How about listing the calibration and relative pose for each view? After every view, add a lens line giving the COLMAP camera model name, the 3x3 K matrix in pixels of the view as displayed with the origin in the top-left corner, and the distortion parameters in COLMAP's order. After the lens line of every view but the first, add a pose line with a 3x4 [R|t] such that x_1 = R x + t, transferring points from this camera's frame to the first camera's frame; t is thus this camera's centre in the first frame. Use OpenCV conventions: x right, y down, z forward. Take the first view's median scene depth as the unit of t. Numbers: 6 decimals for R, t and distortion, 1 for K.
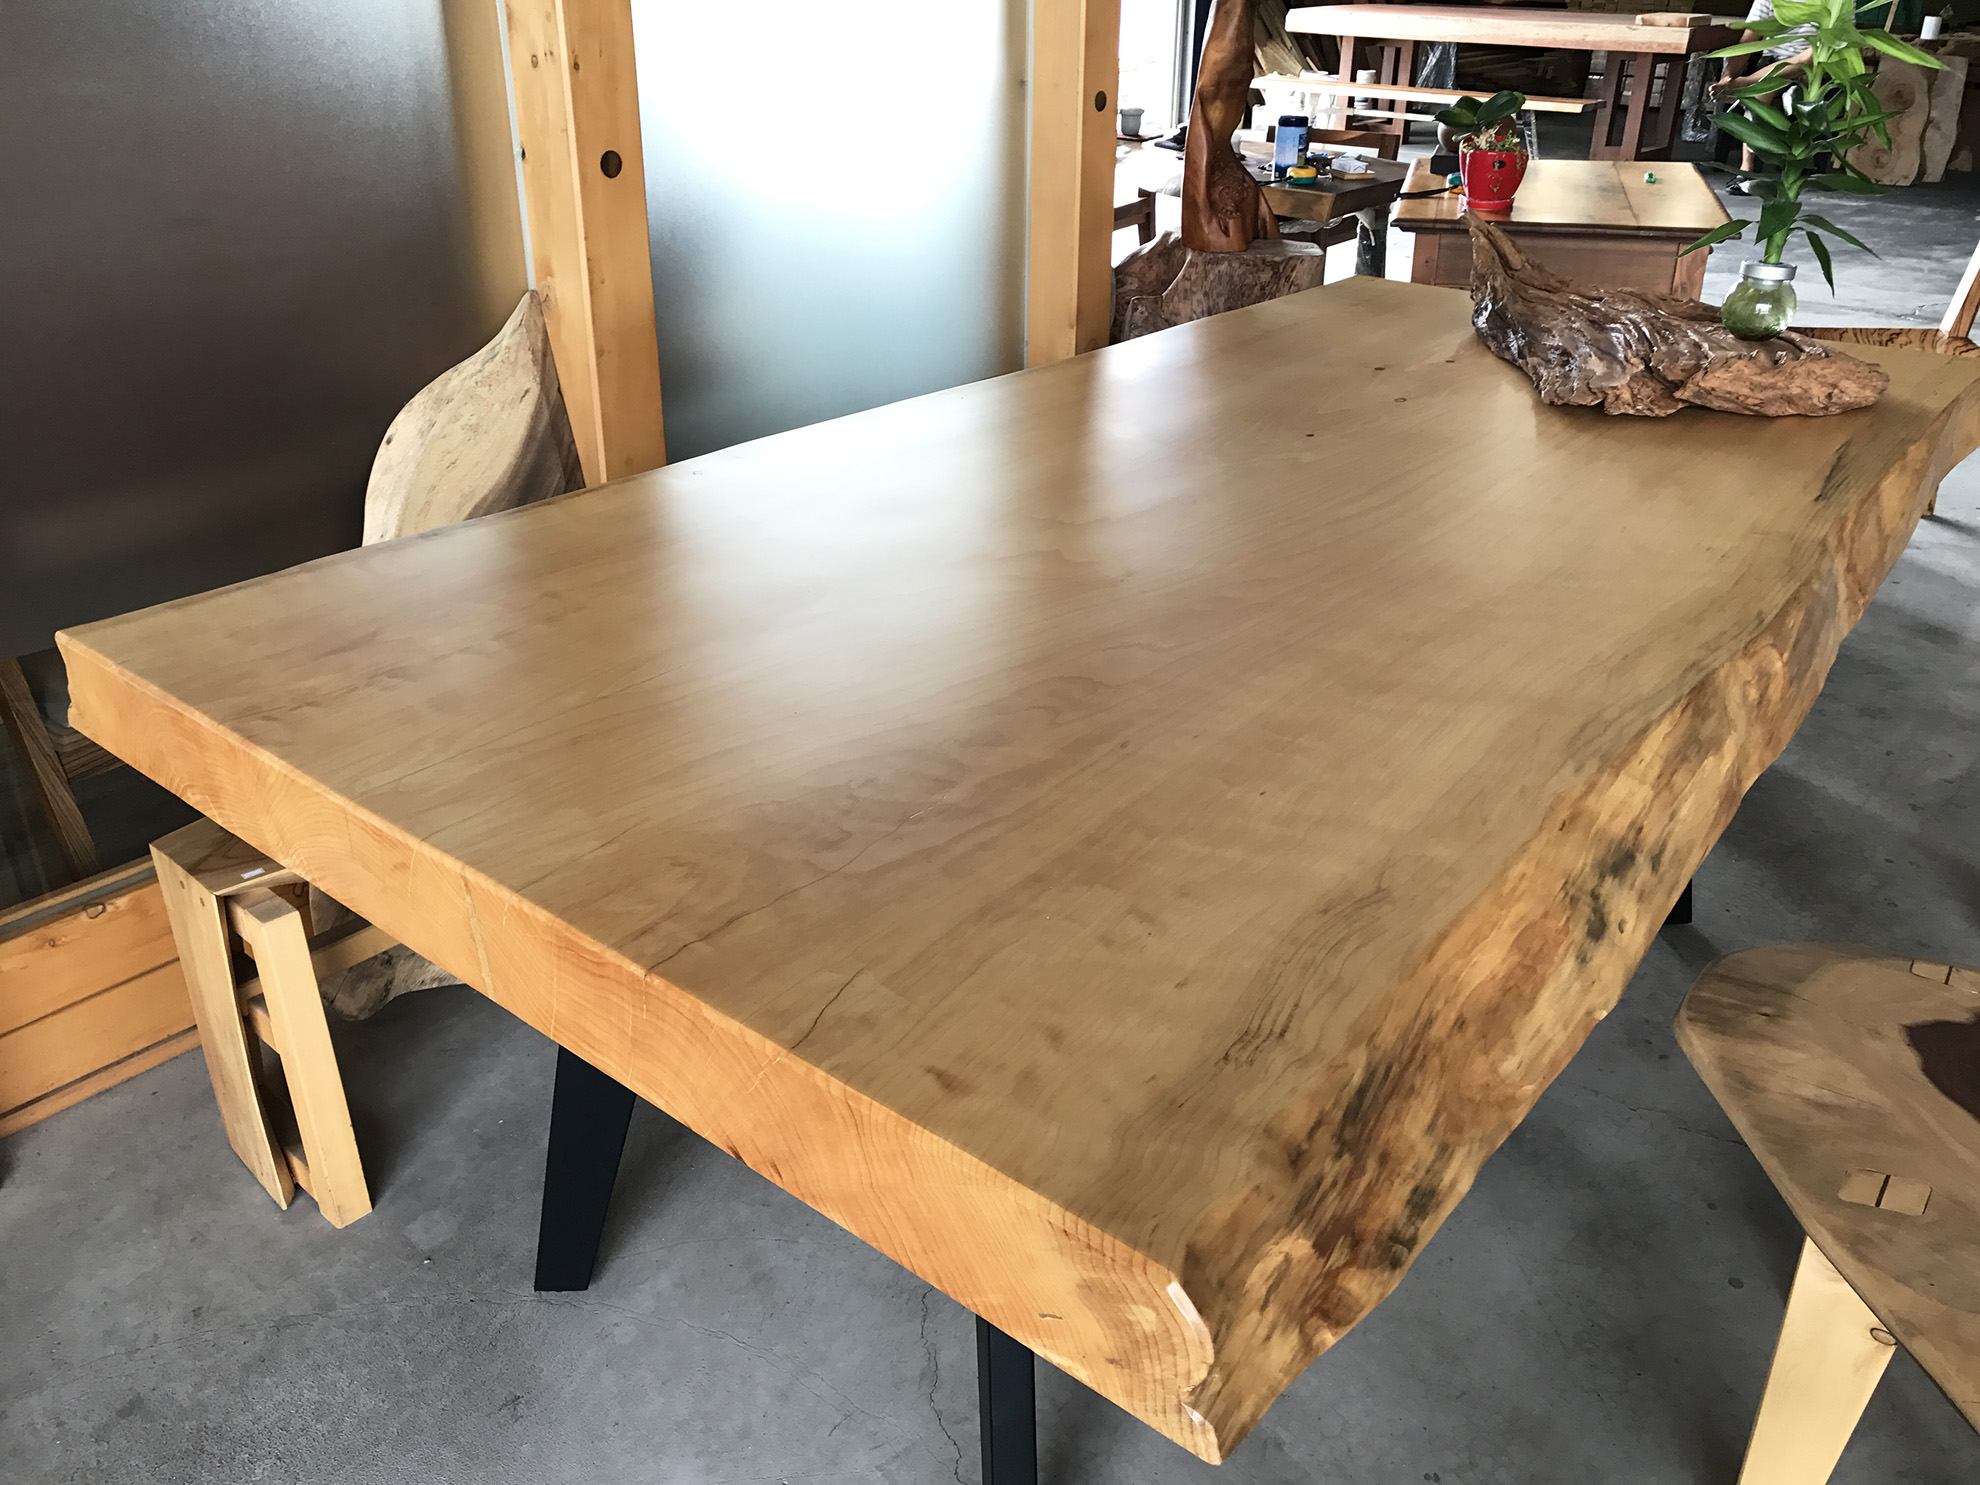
lens RADIAL K [[1618.6, 0, 985.7], [0, 1618.6, 735.3], [0, 0, 1]] dist [0.035802, -0.045506]
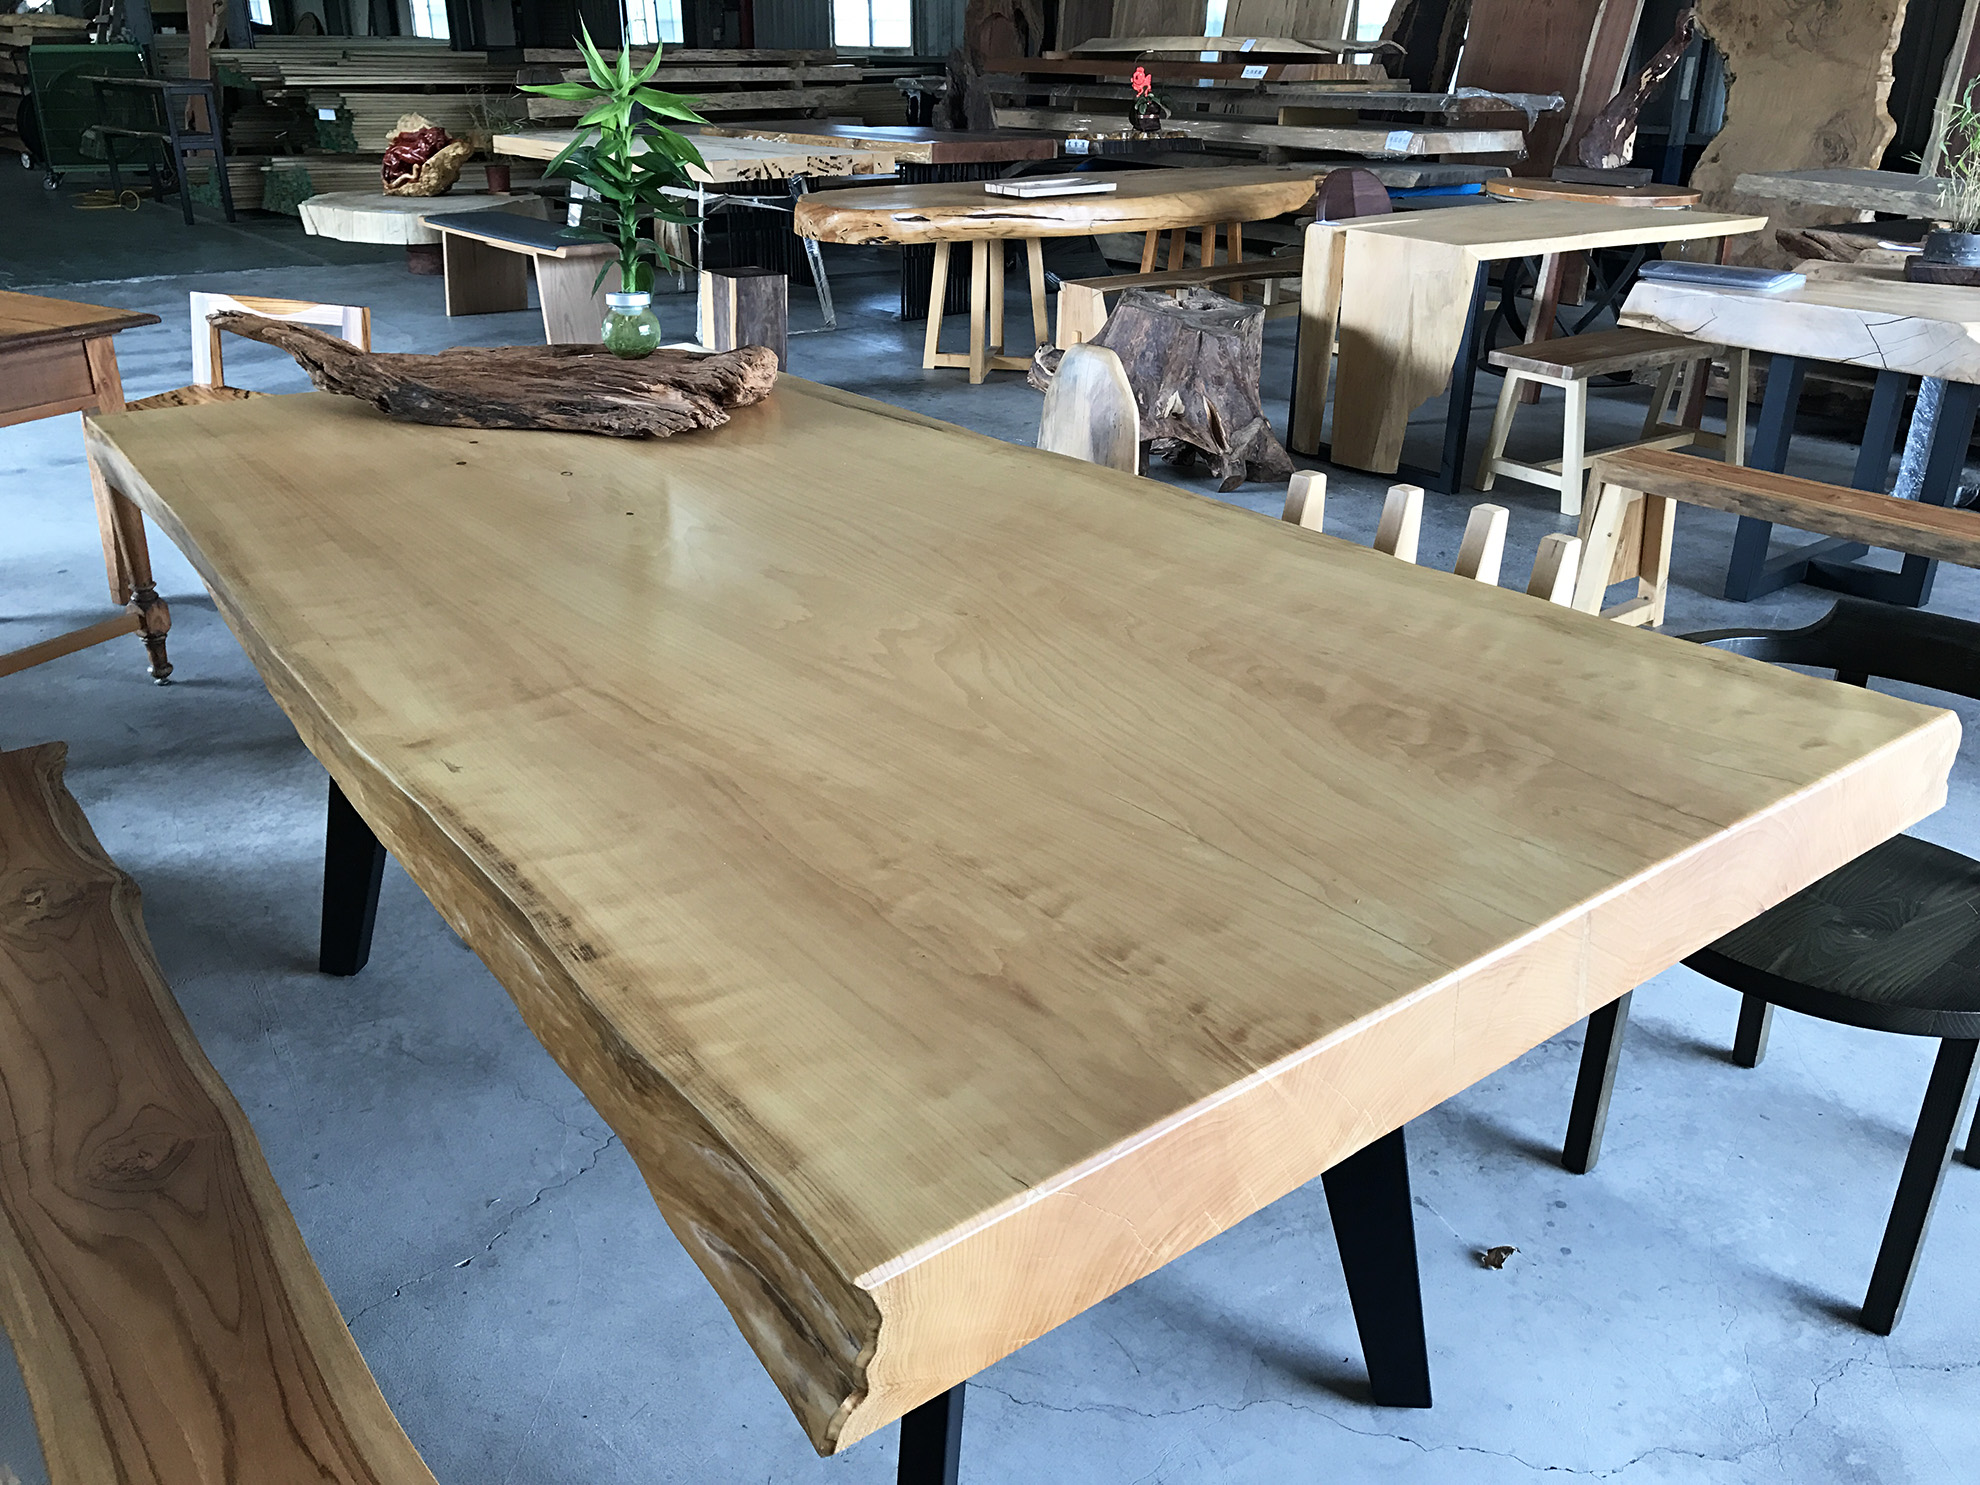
lens RADIAL K [[1618.6, 0, 993.3], [0, 1618.6, 750.0], [0, 0, 1]] dist [0.035802, -0.045506]
pose [[0.205252, -0.402606, 0.892065, -0.696035], [0.433882, 0.854440, 0.285795, -0.249736], [-0.877279, 0.328391, 0.350059, 0.510645]]
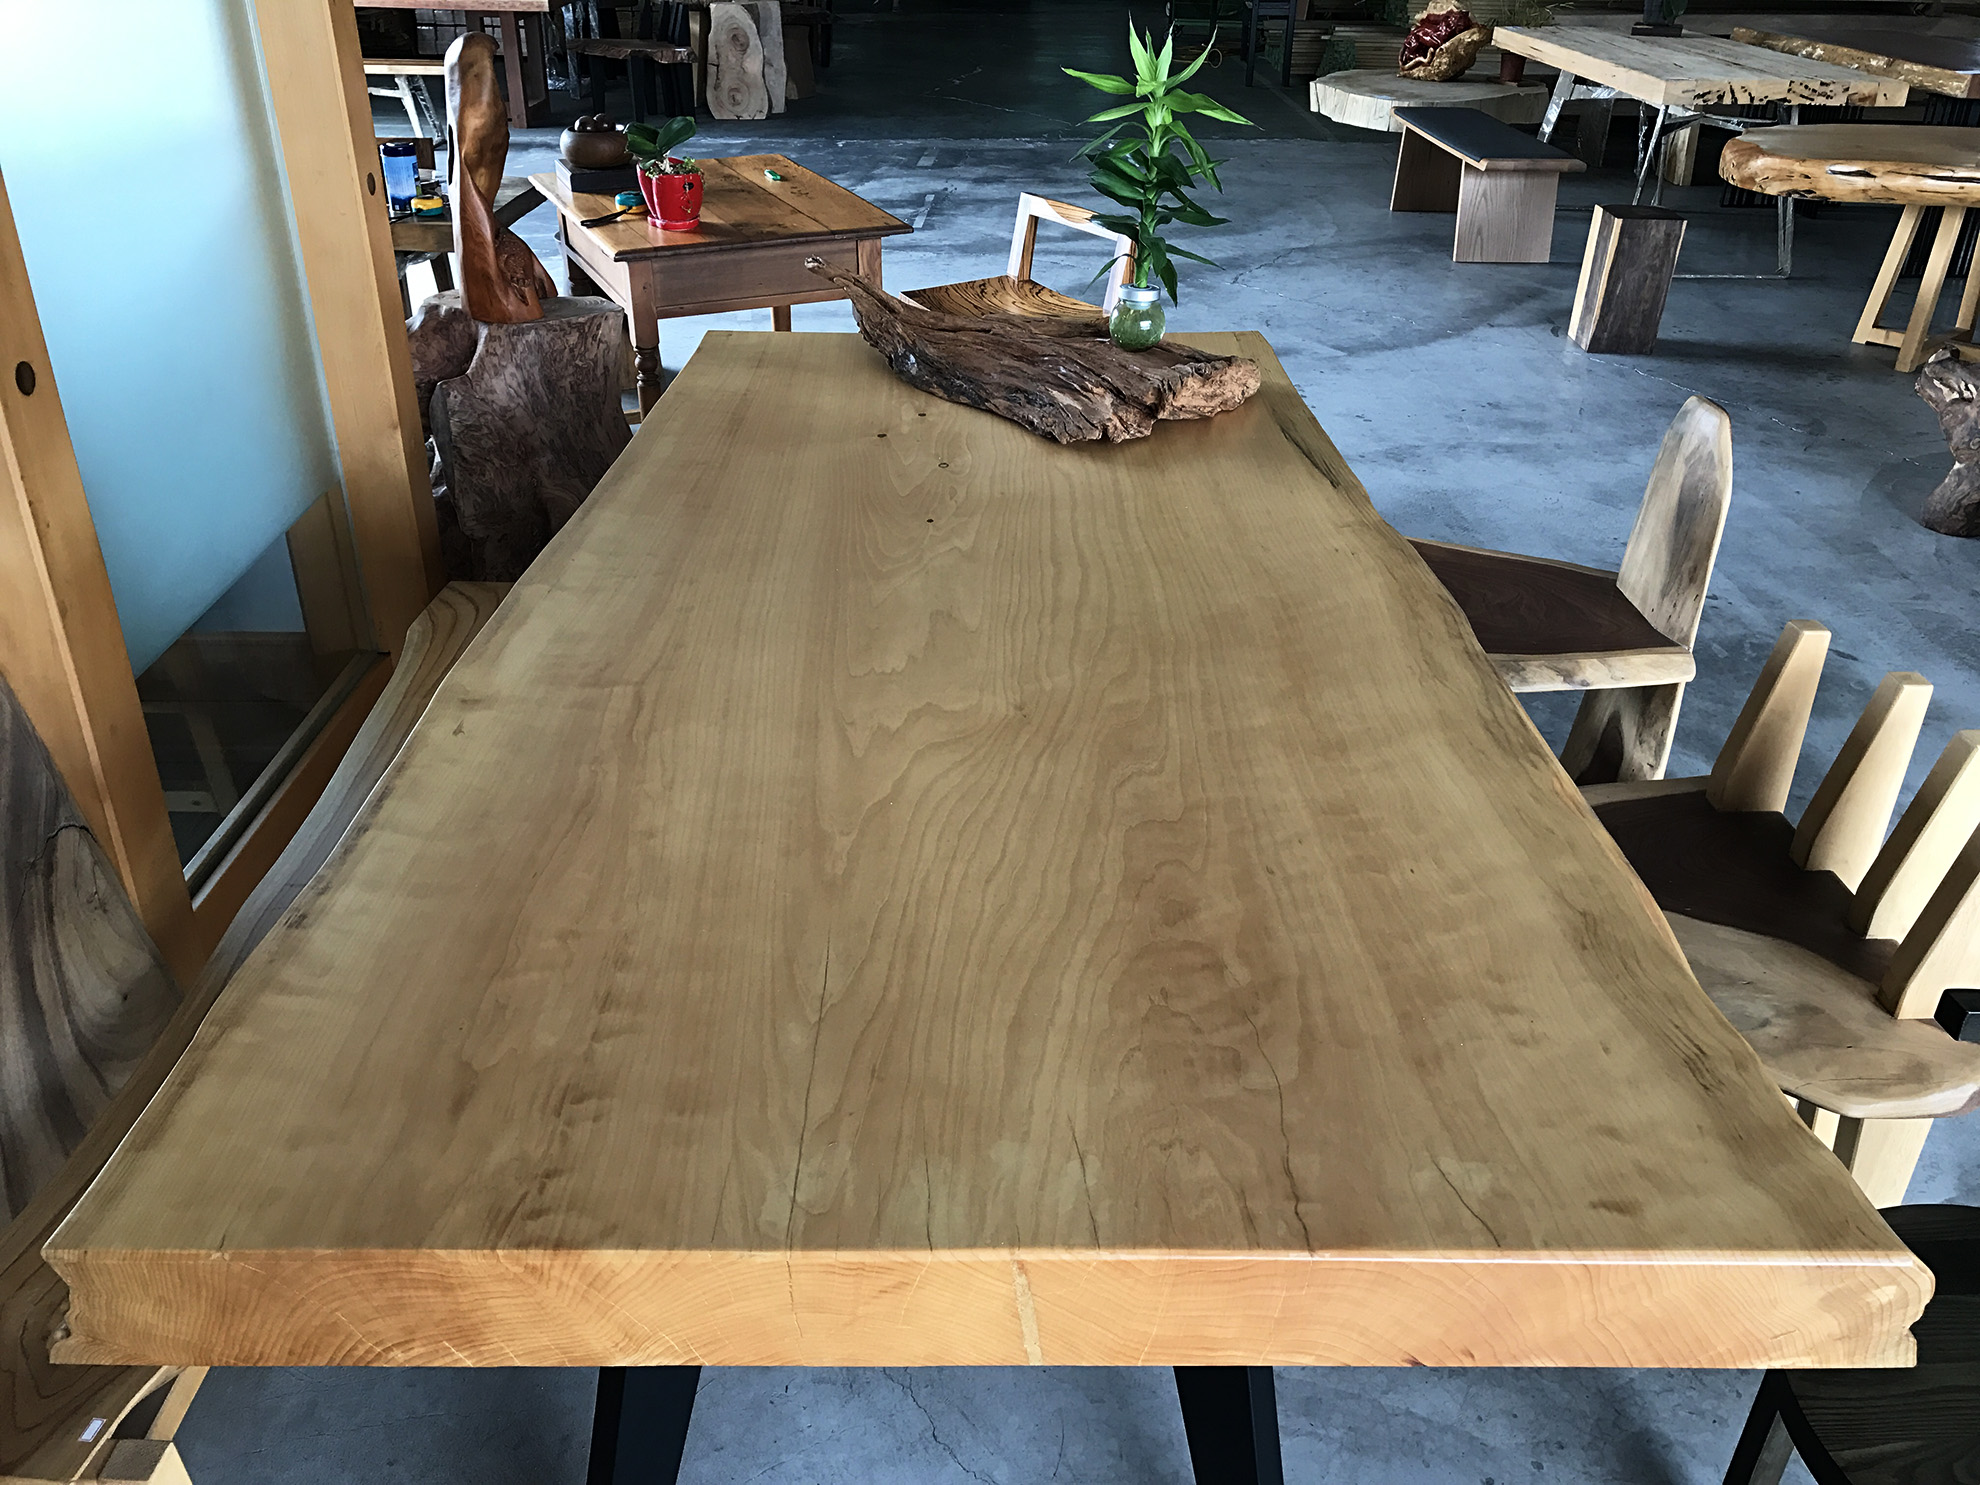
lens RADIAL K [[1618.6, 0, 989.1], [0, 1618.6, 741.0], [0, 0, 1]] dist [0.035802, -0.045506]
pose [[0.761219, -0.310244, 0.569468, -0.424054], [0.285378, 0.948798, 0.135431, -0.181023], [-0.582327, 0.059420, 0.810780, 0.123895]]
